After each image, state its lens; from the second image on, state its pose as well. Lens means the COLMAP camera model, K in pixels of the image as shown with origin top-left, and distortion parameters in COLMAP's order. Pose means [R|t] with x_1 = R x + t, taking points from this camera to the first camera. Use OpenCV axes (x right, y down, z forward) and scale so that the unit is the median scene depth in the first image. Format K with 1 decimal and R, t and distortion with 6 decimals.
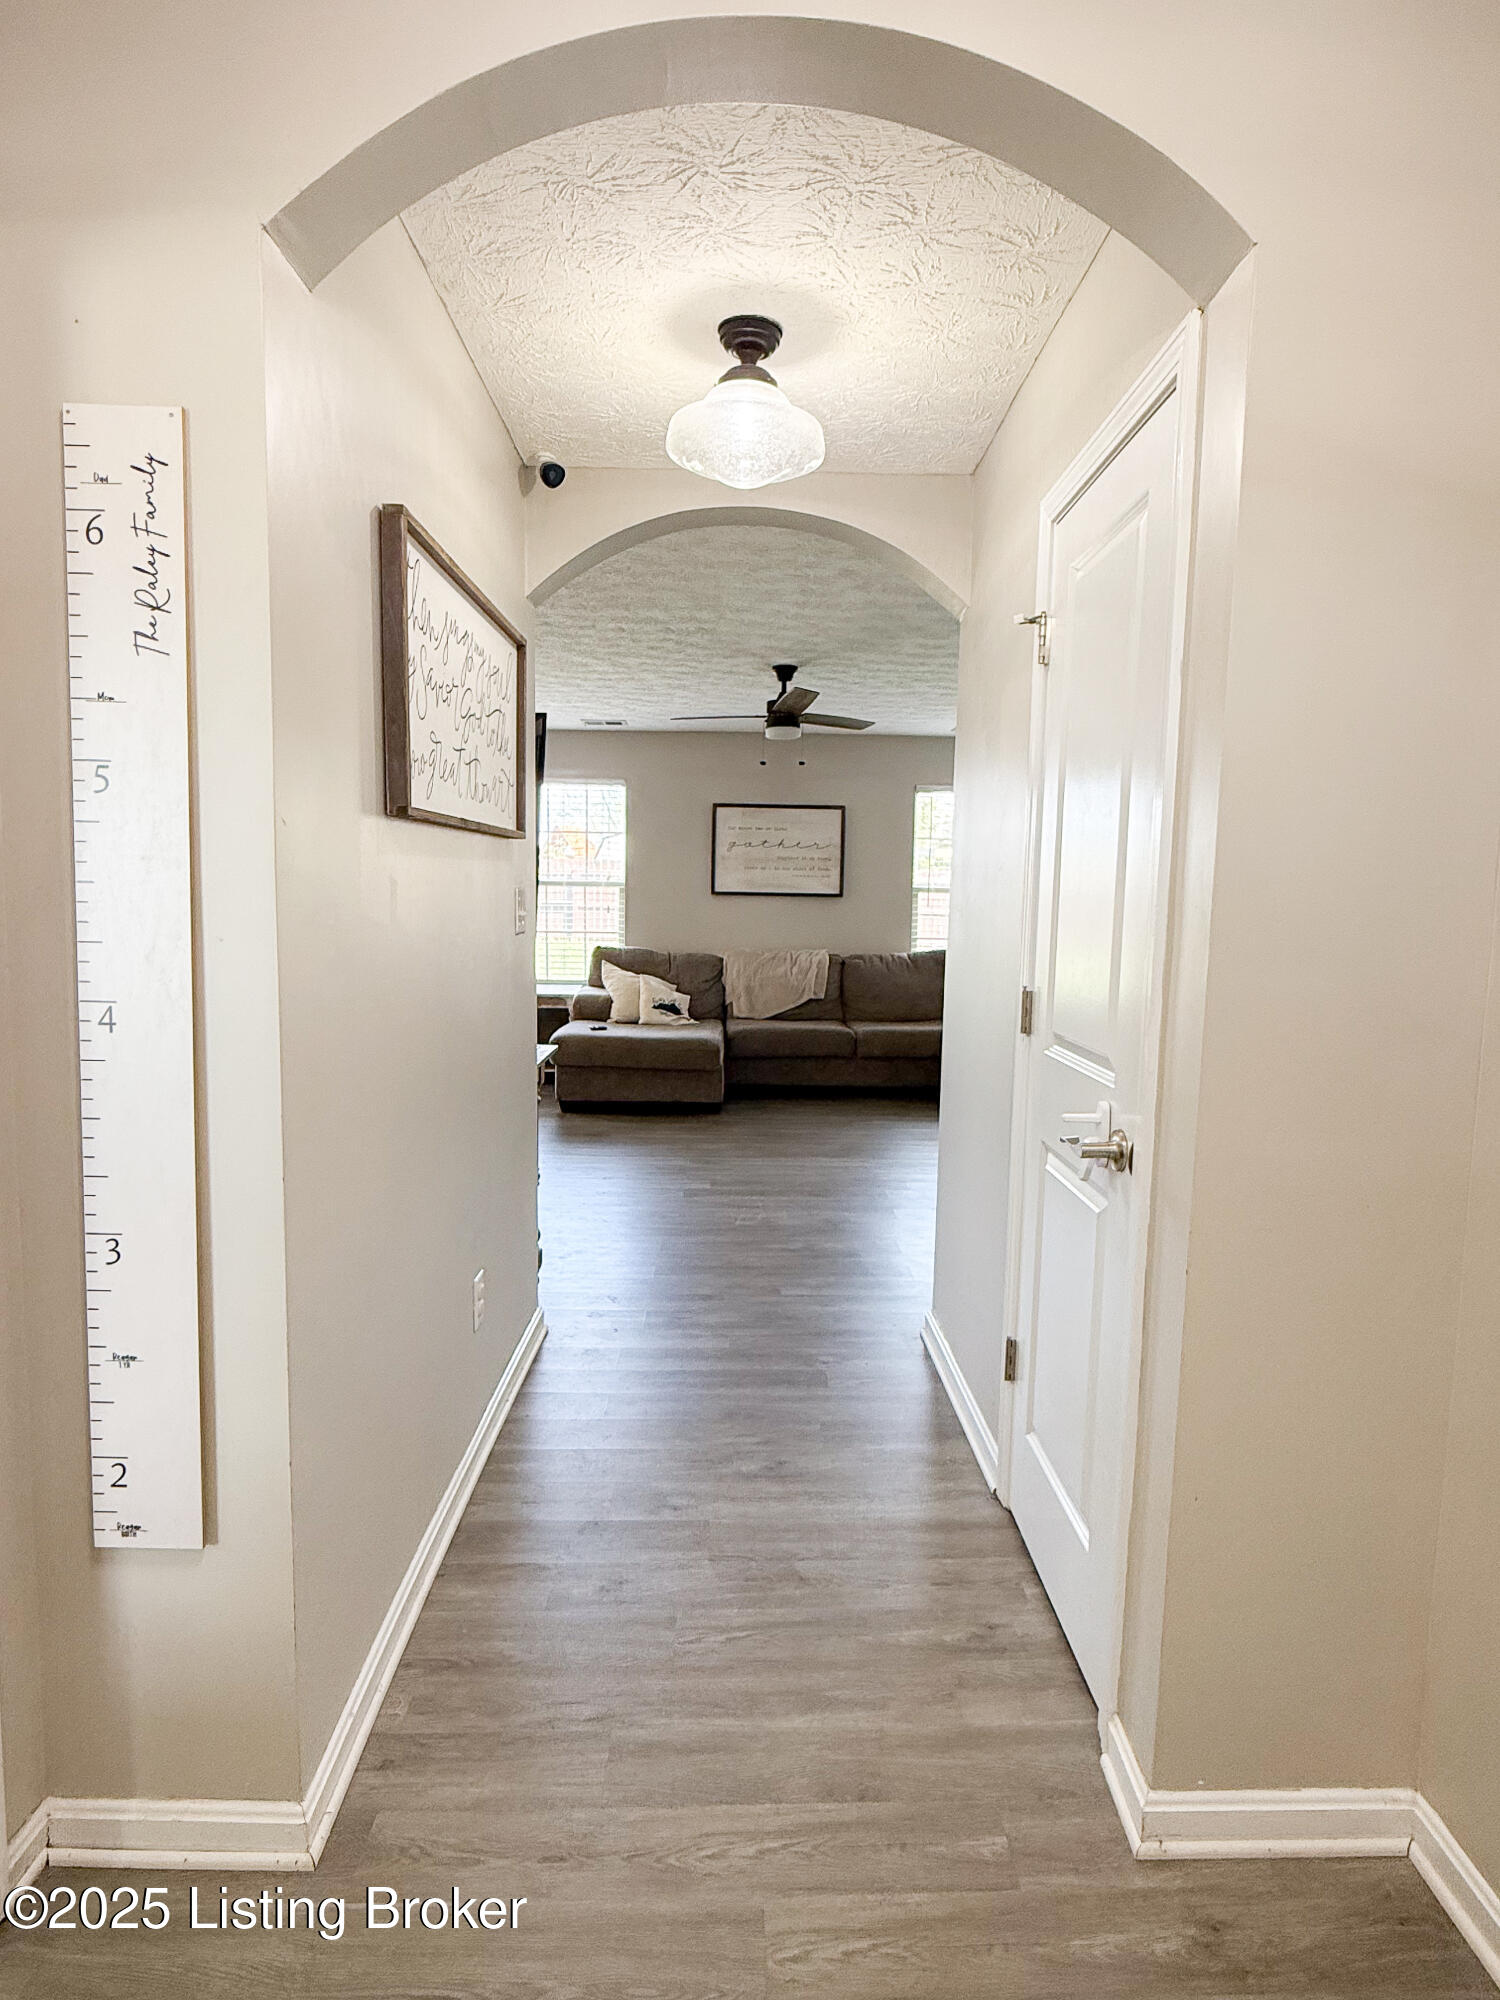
lens RADIAL K [[1079.3, 0, 750.0], [0, 1079.3, 1000.0], [0, 0, 1]] dist [0.000354, 0.000007]
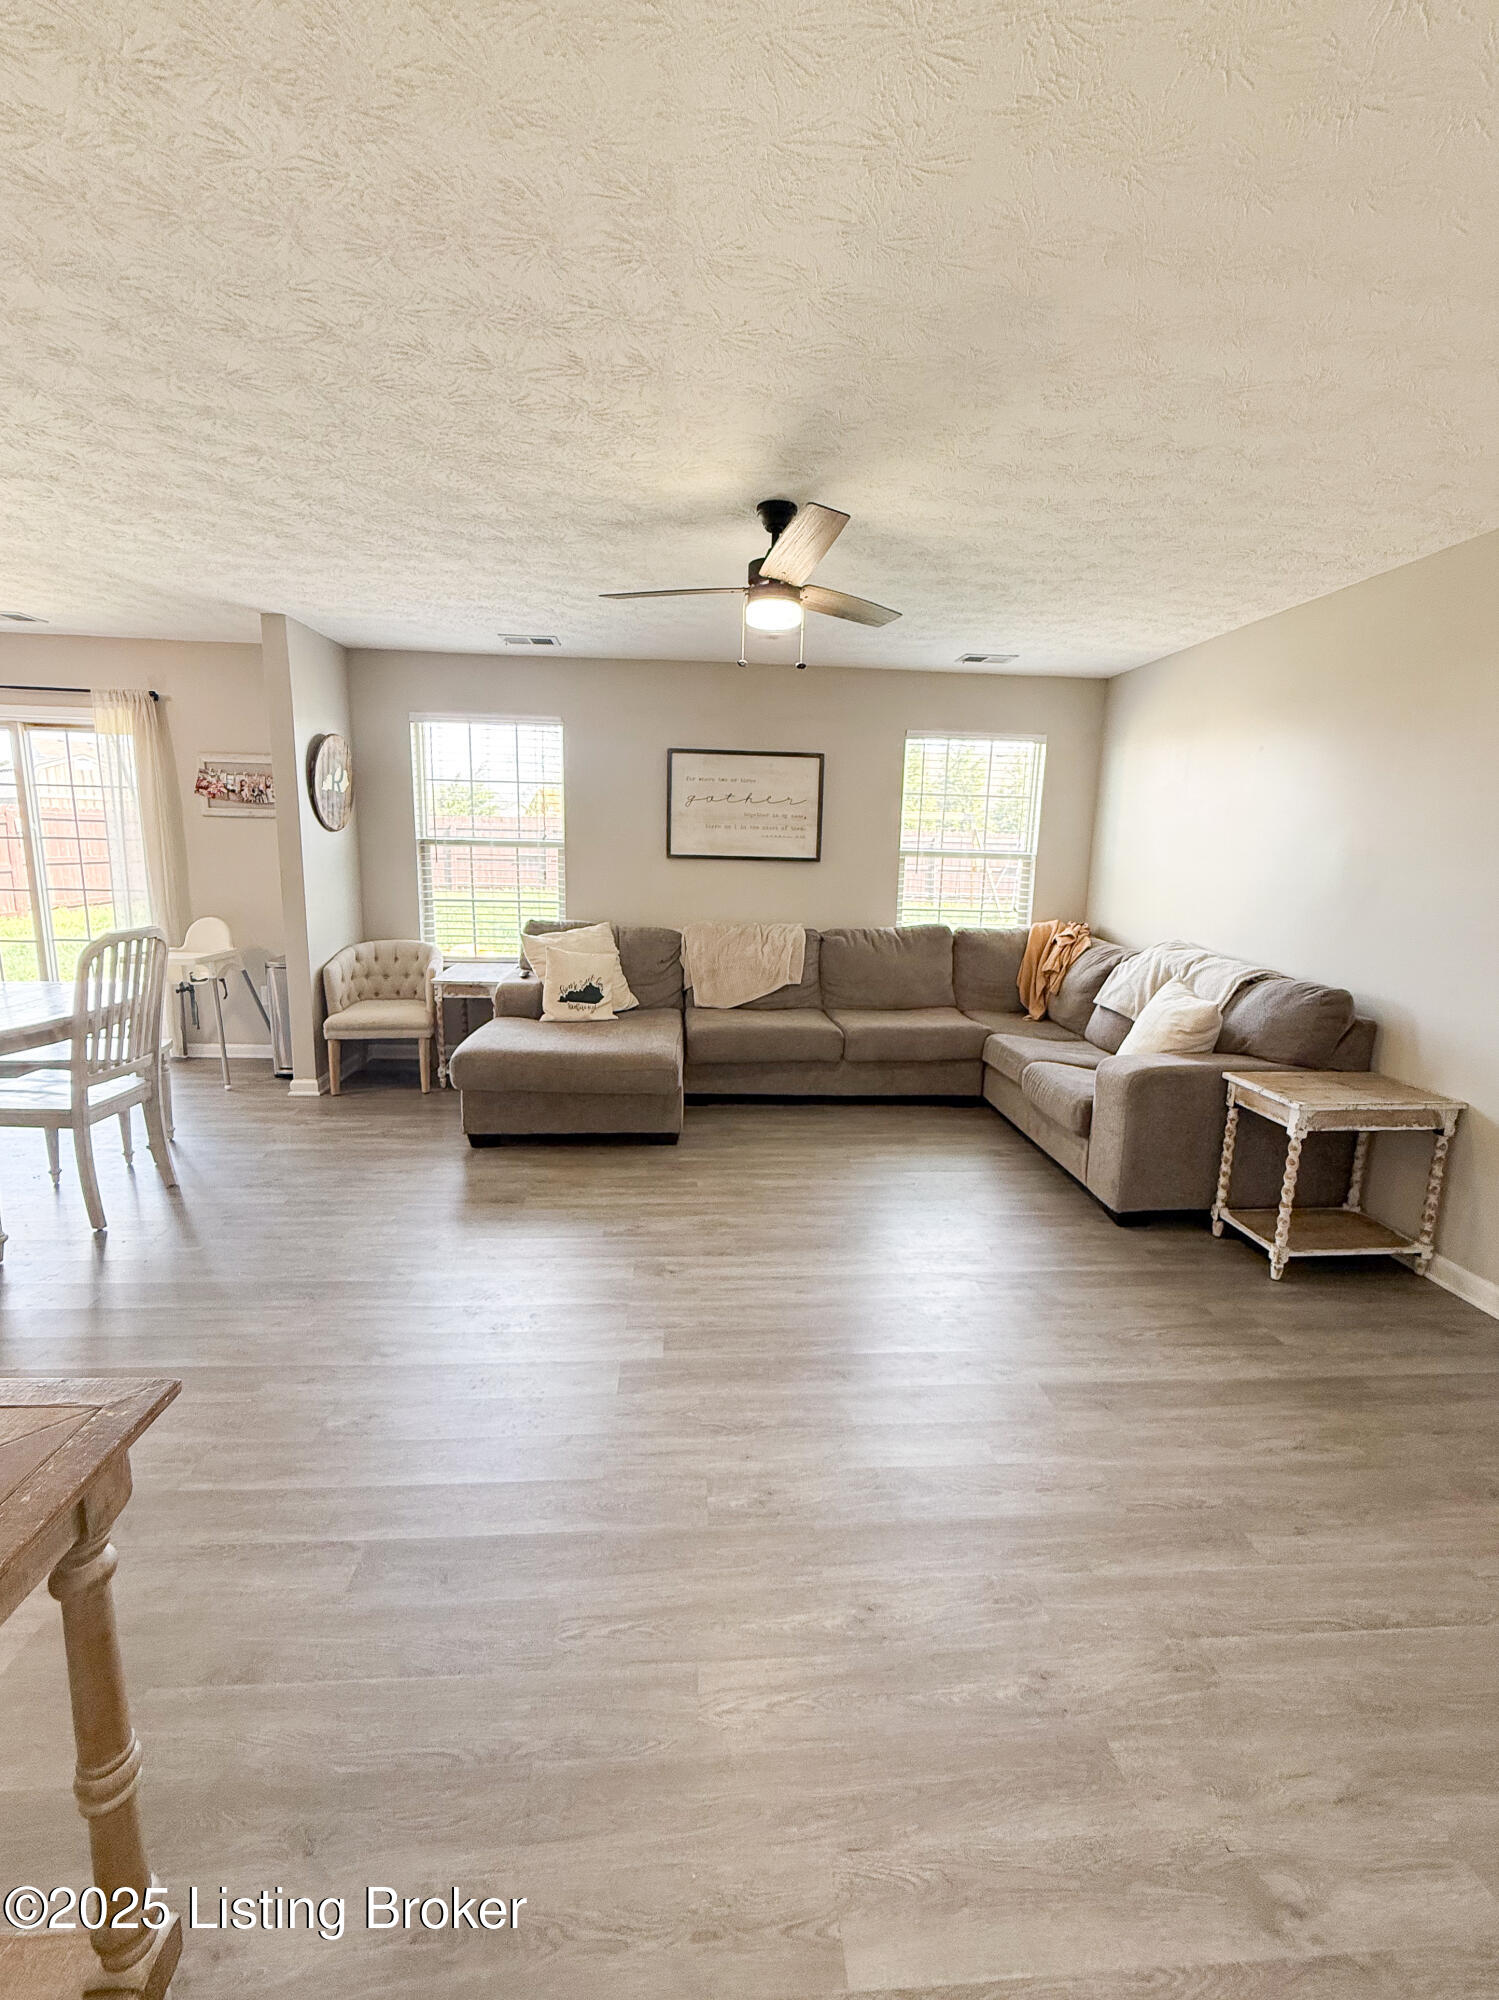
lens RADIAL K [[824.4, 0, 753.2], [0, 824.4, 993.6], [0, 0, 1]] dist [0.000564, 0.000399]
pose [[0.998029, -0.004929, 0.062567, -0.009268], [0.000279, 0.997251, 0.074100, -0.040040], [-0.062760, -0.073936, 0.995286, 0.347922]]
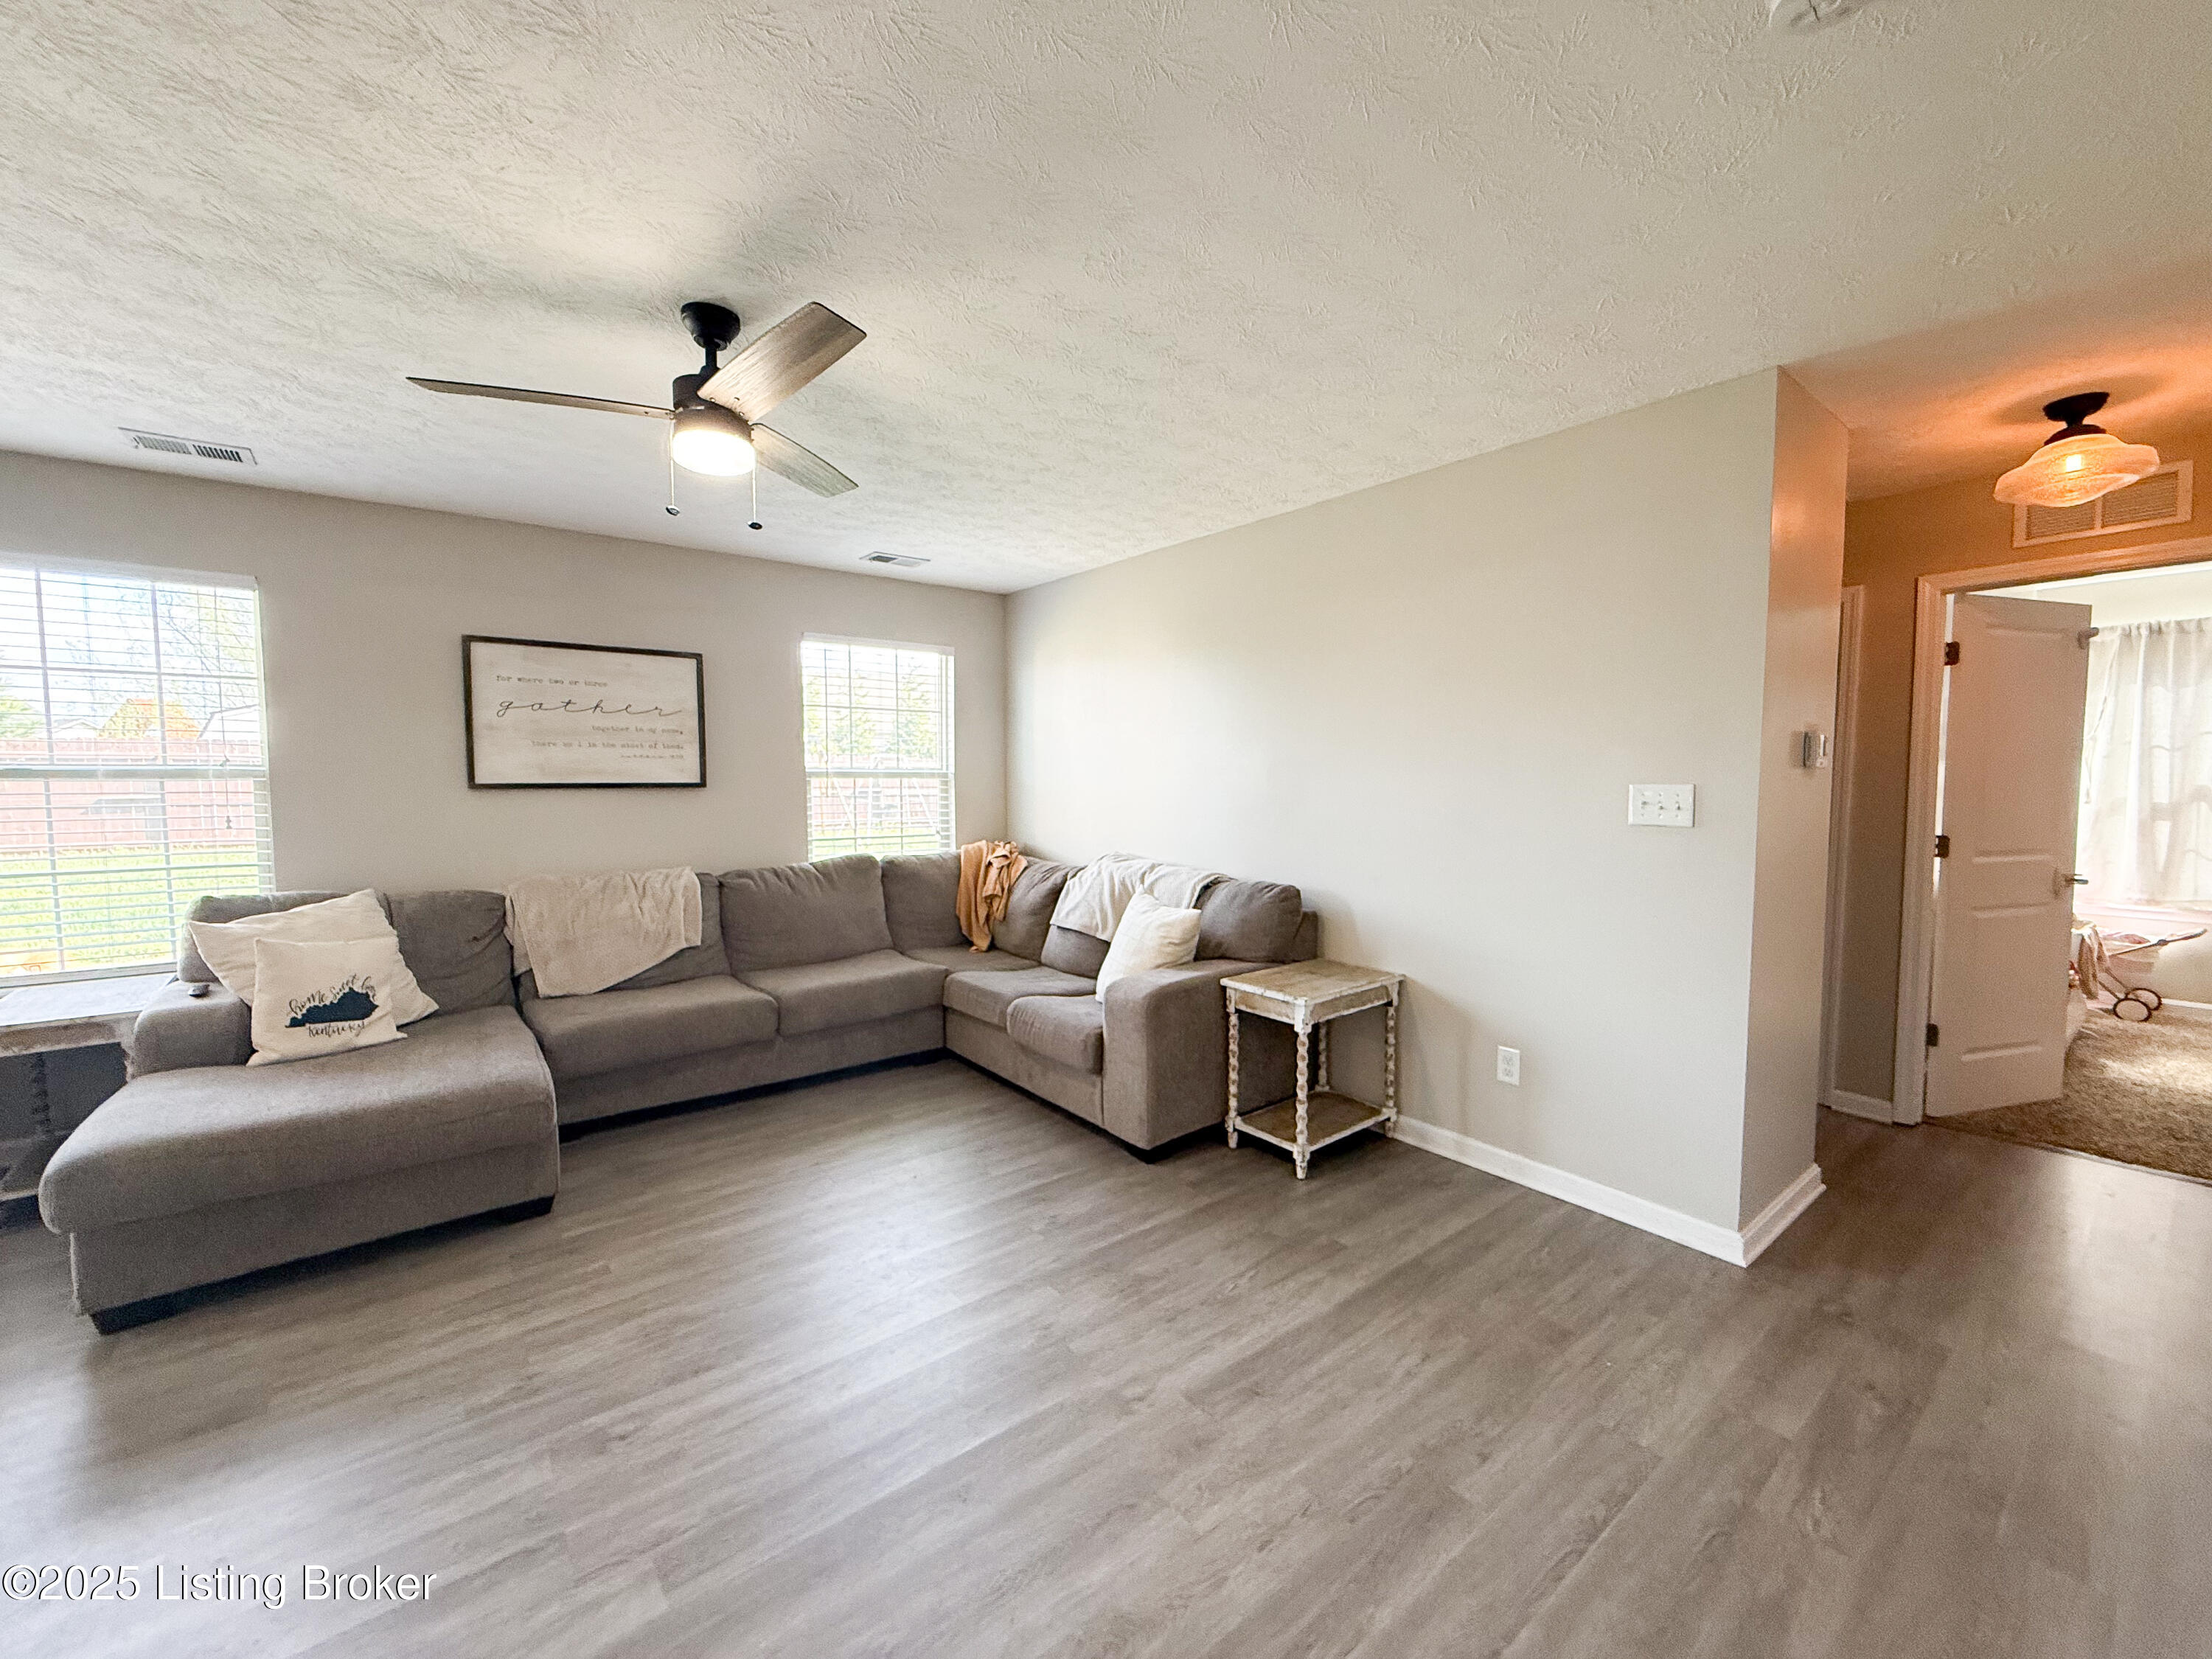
lens RADIAL K [[876.3, 0, 1096.0], [0, 876.3, 829.7], [0, 0, 1]] dist [0.000503, 0.000065]
pose [[0.796454, -0.055910, 0.602109, -0.053999], [0.078457, 0.996854, -0.011215, -0.043977], [-0.599588, 0.056172, 0.798335, 0.421460]]
